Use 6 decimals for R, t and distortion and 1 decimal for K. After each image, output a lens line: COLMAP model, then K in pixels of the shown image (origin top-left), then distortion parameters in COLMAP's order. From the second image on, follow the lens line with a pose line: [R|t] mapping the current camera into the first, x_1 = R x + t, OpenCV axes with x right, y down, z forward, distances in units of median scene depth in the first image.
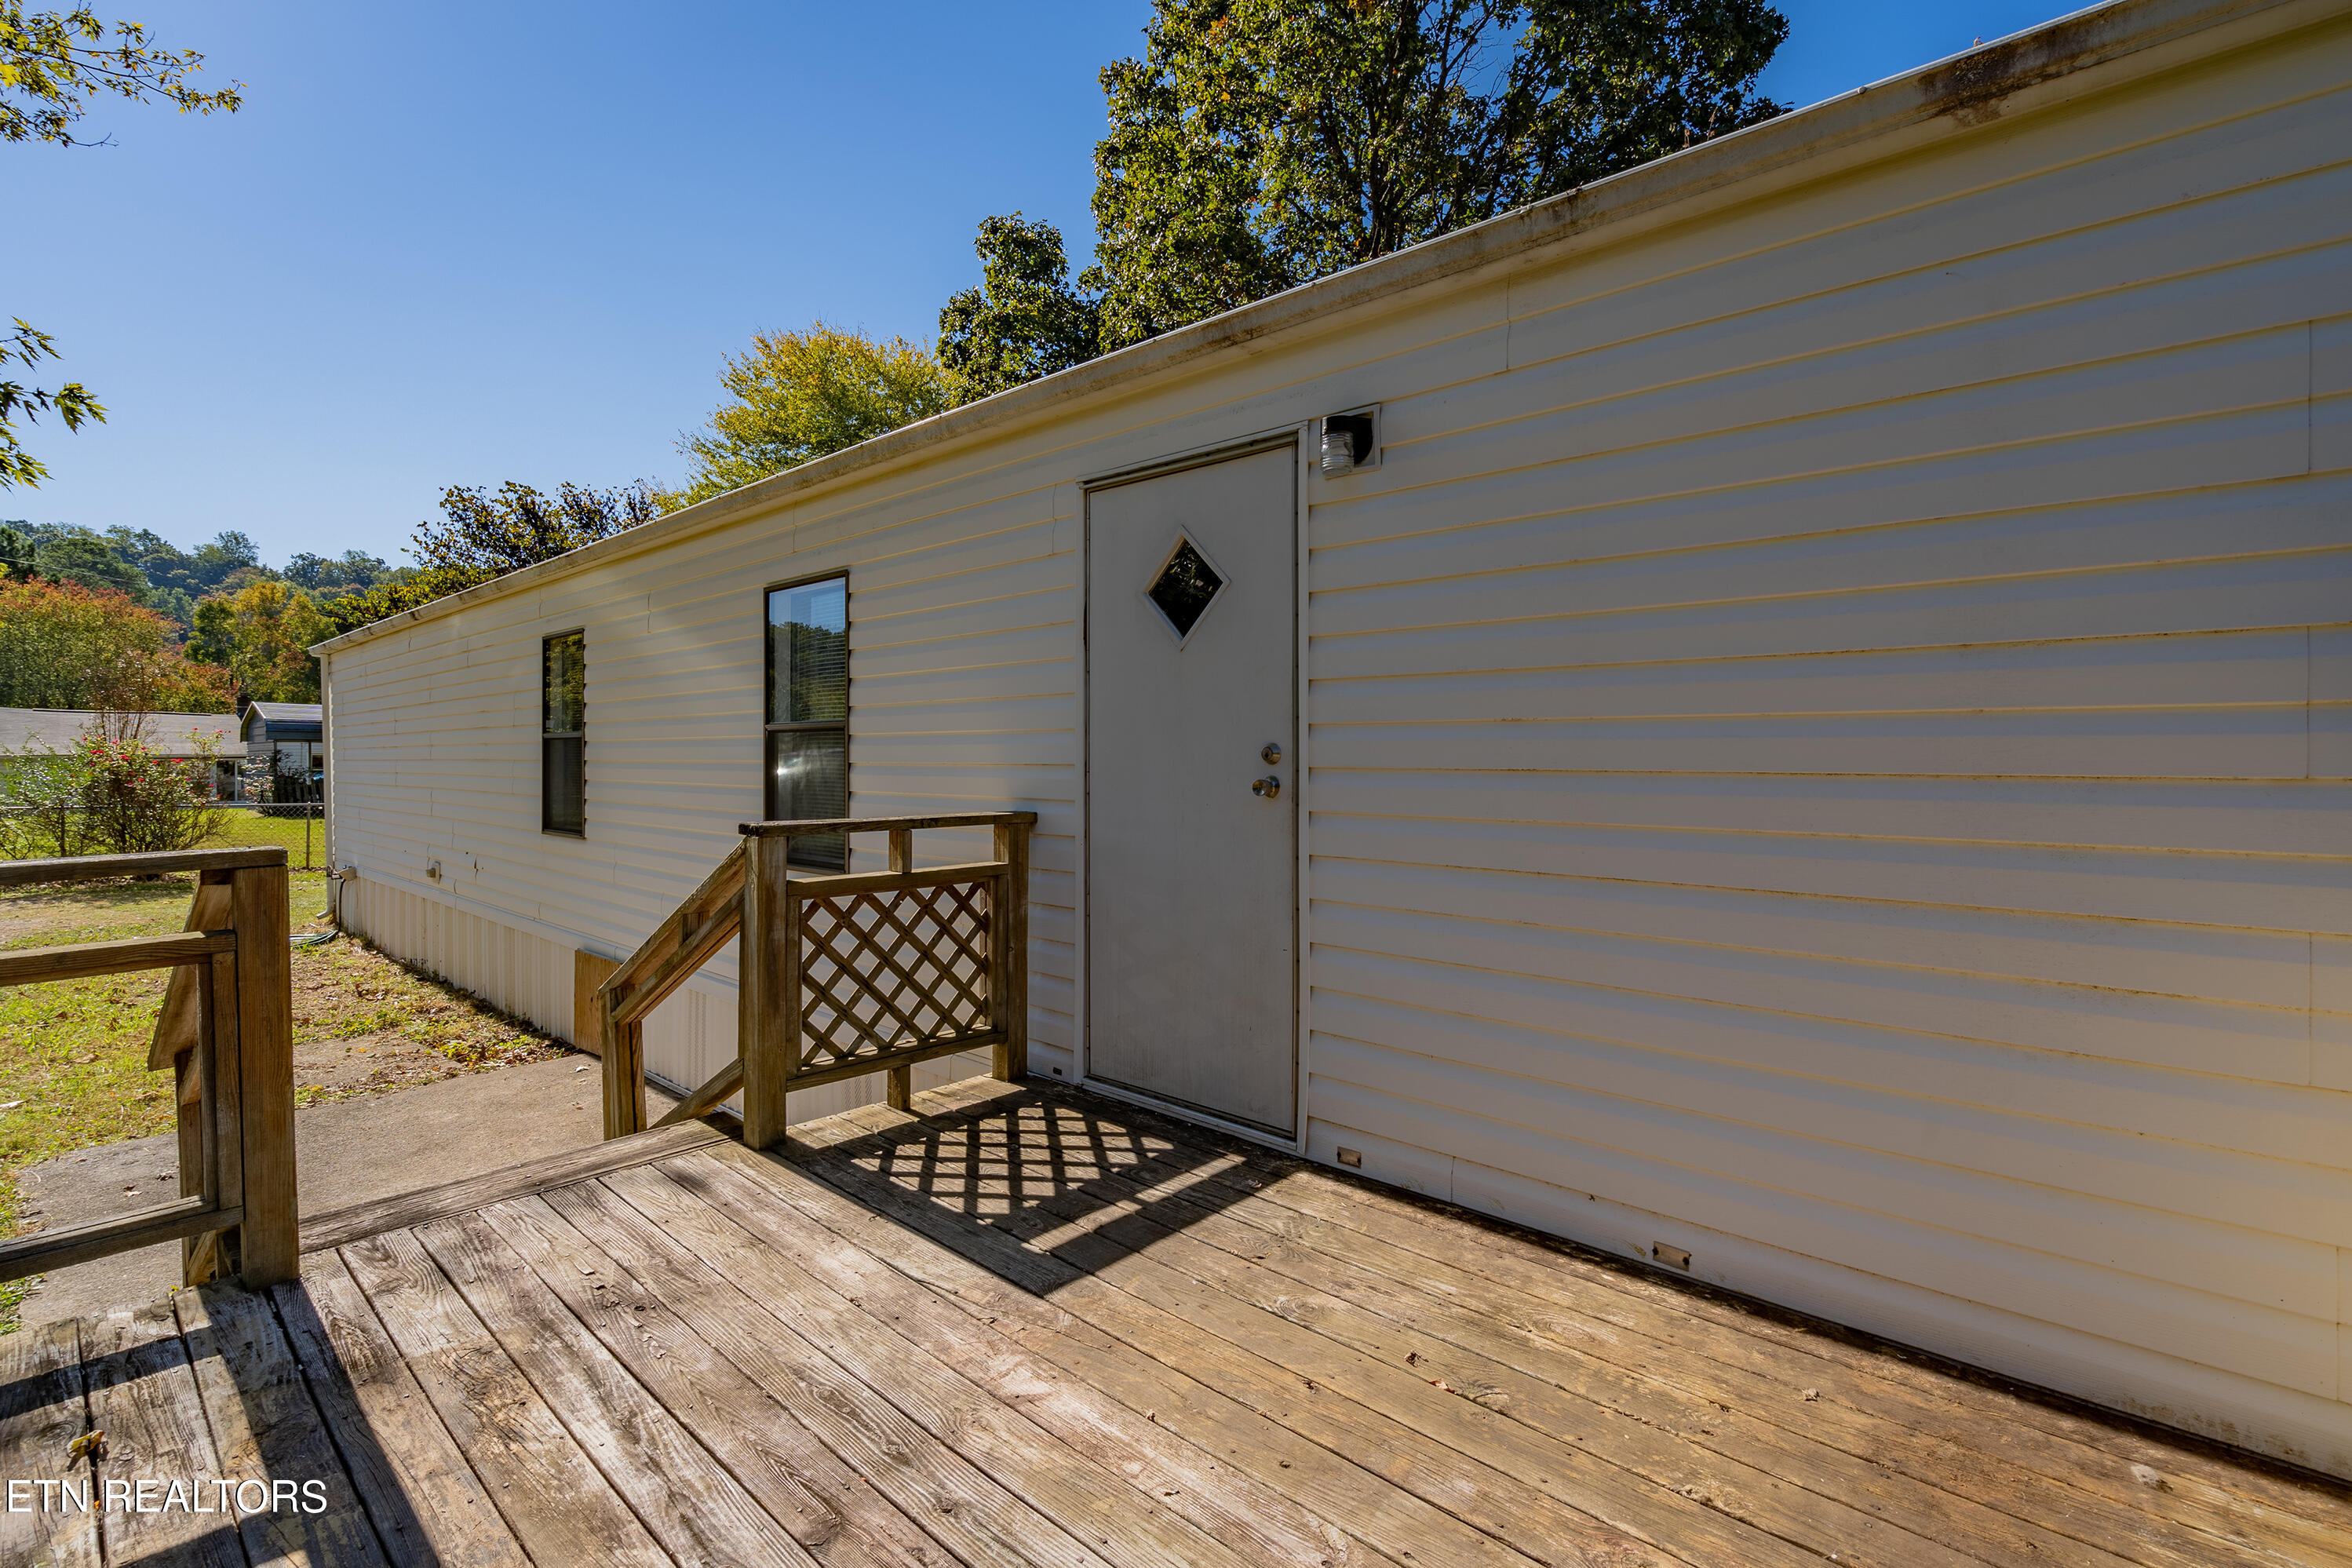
lens RADIAL K [[1085.8, 0, 1218.2], [0, 1085.8, 775.4], [0, 0, 1]] dist [0.000529, 0.000171]
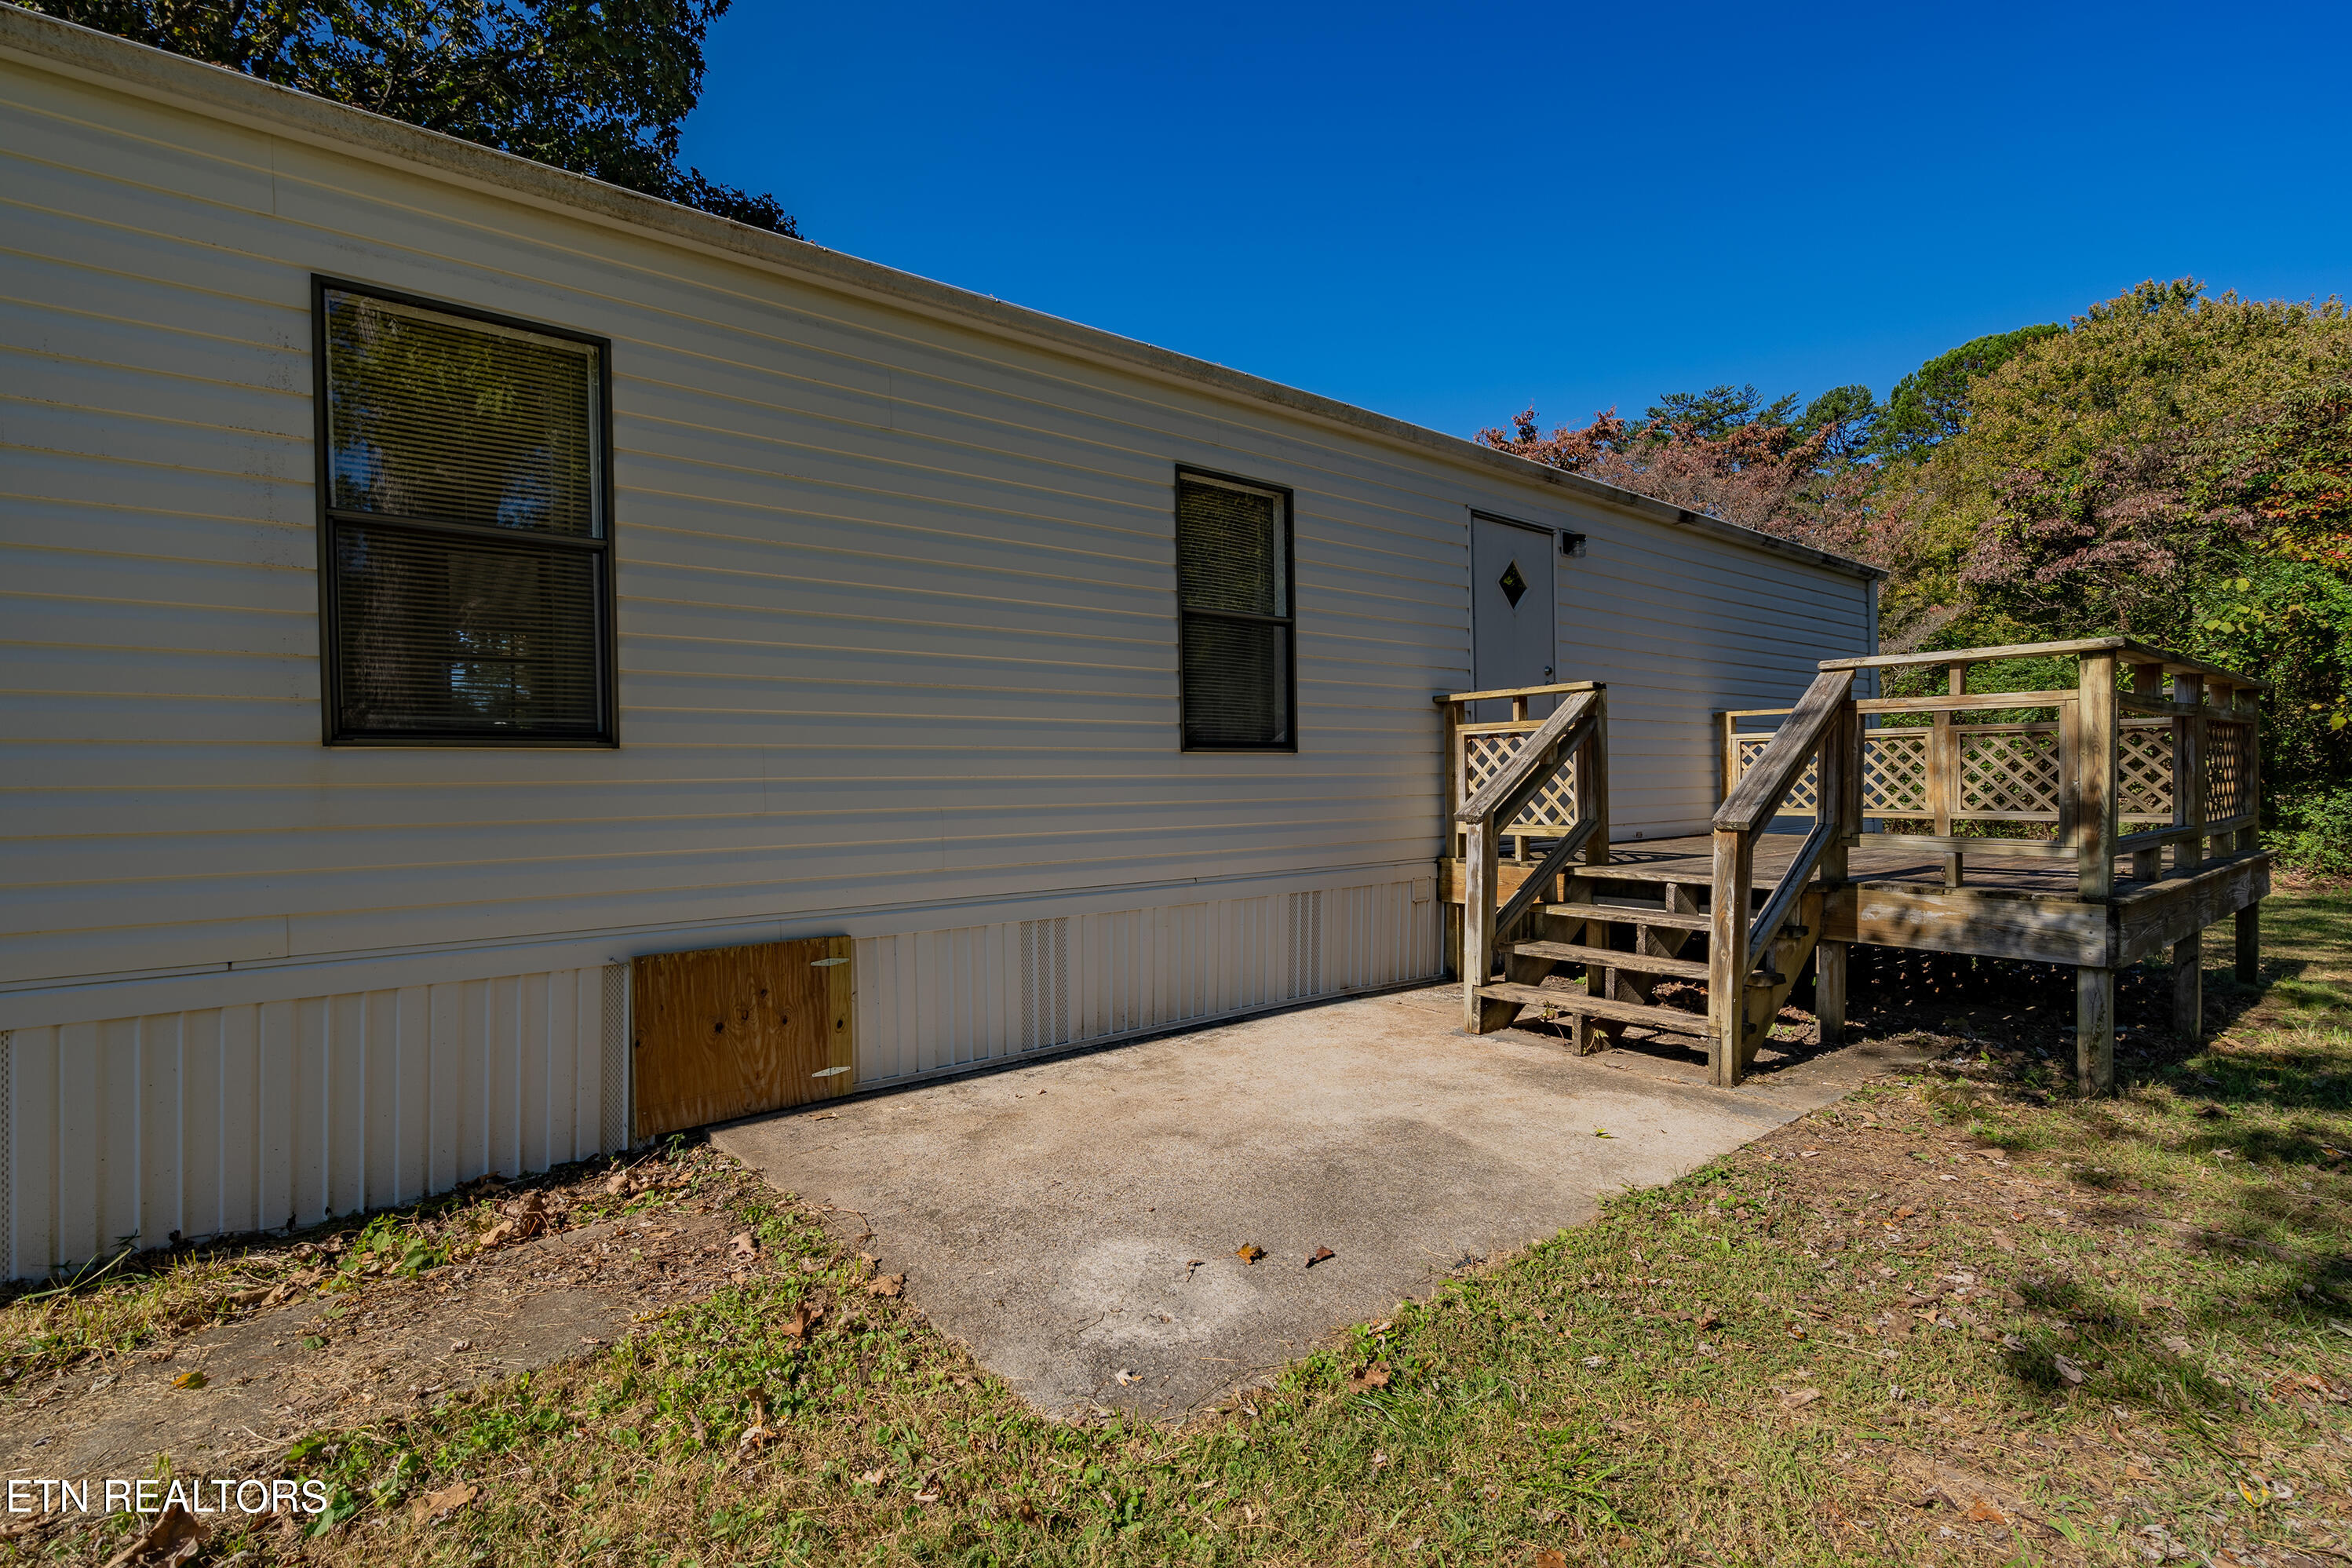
lens RADIAL K [[1061.7, 0, 1214.2], [0, 1061.7, 791.5], [0, 0, 1]] dist [-0.000847, -0.000198]
pose [[0.169242, -0.011323, 0.985510, -0.789146], [0.036632, 0.999315, 0.005191, 0.066493], [-0.984894, 0.035223, 0.169541, 0.476880]]
